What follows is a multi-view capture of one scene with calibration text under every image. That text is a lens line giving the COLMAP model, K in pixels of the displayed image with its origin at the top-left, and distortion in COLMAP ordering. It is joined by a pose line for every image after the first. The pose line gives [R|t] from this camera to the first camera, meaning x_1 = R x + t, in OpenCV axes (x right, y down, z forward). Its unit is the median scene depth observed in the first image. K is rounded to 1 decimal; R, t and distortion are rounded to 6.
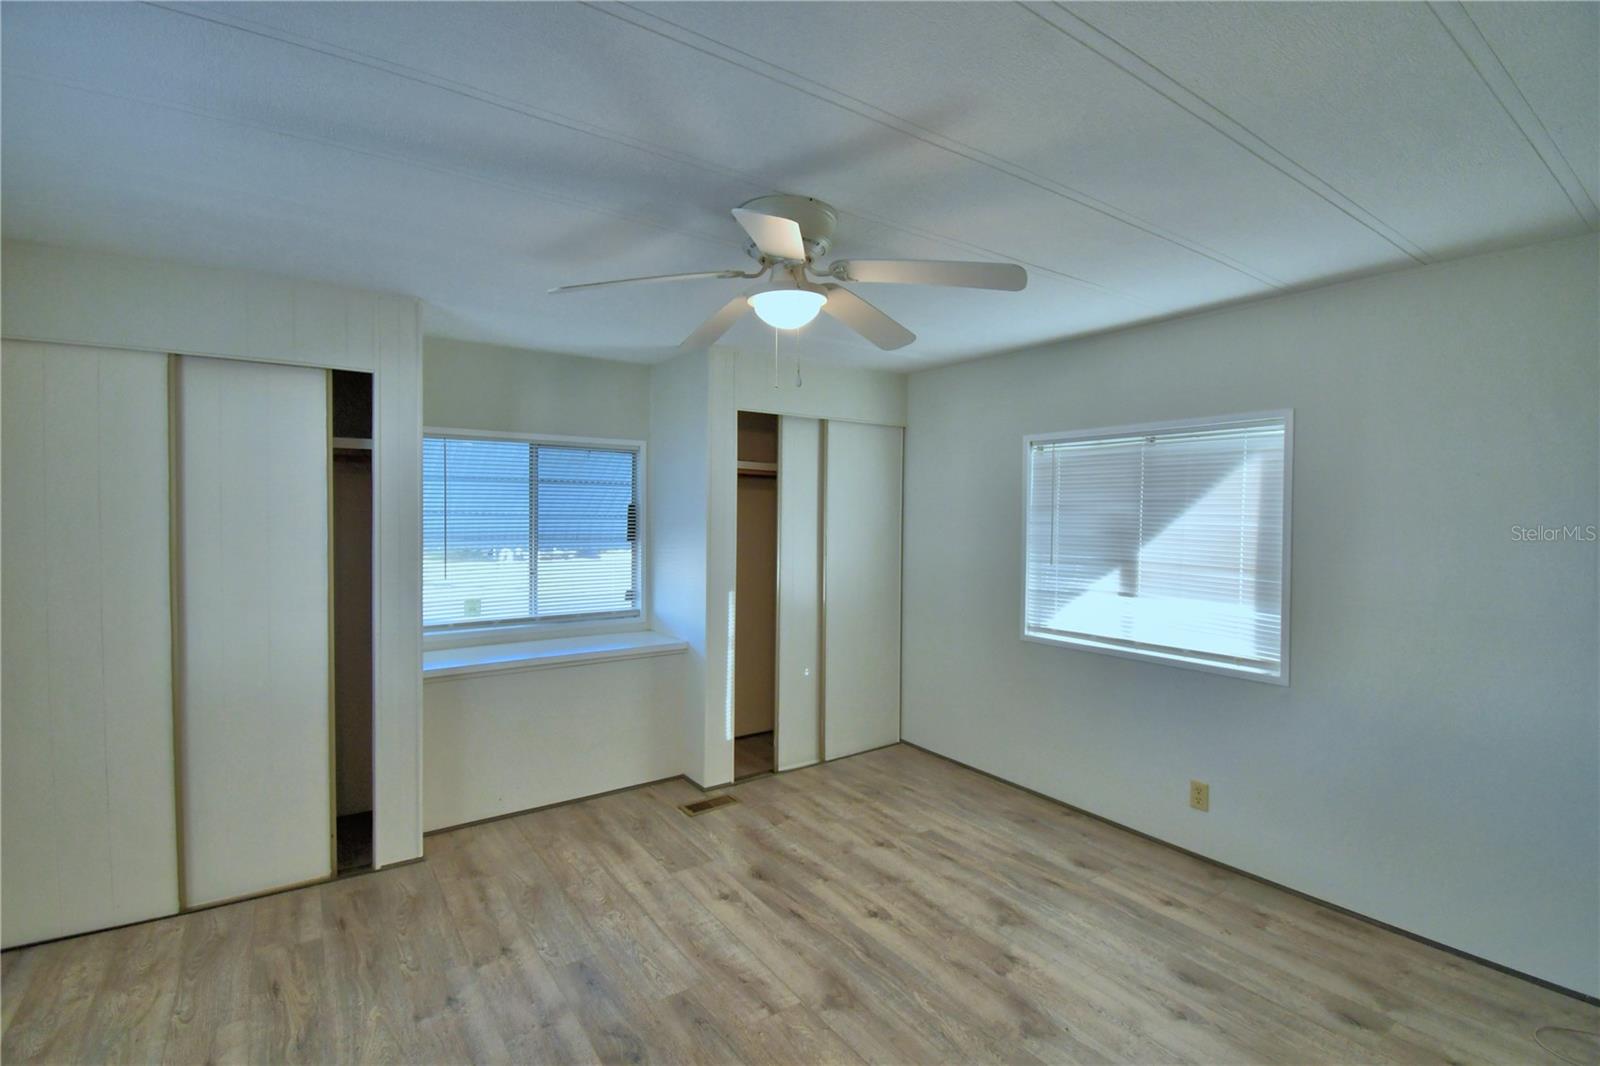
lens RADIAL K [[704.6, 0, 804.7], [0, 704.6, 531.7], [0, 0, 1]] dist [0.008675, -0.018021]
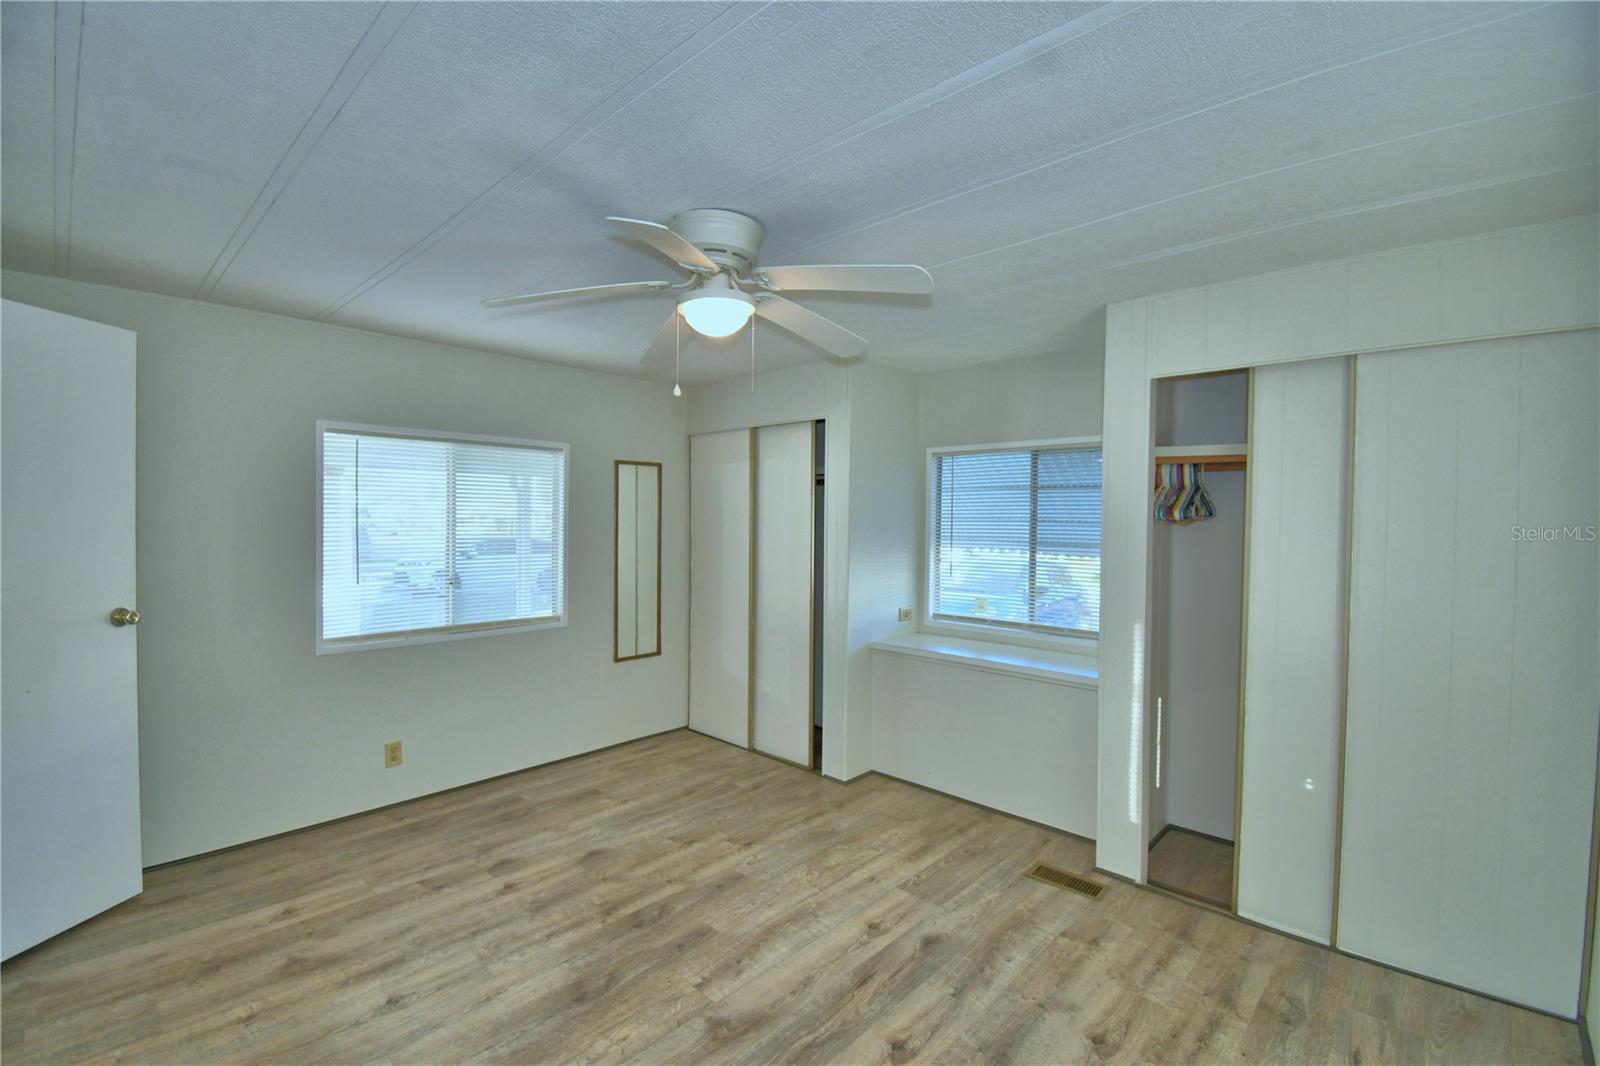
lens RADIAL K [[704.6, 0, 806.5], [0, 704.6, 524.5], [0, 0, 1]] dist [0.008675, -0.018021]
pose [[0.209849, 0.004877, -0.977722, 0.751042], [-0.034824, 0.999390, -0.002489, -0.007939], [0.977113, 0.034571, 0.209891, 0.676066]]
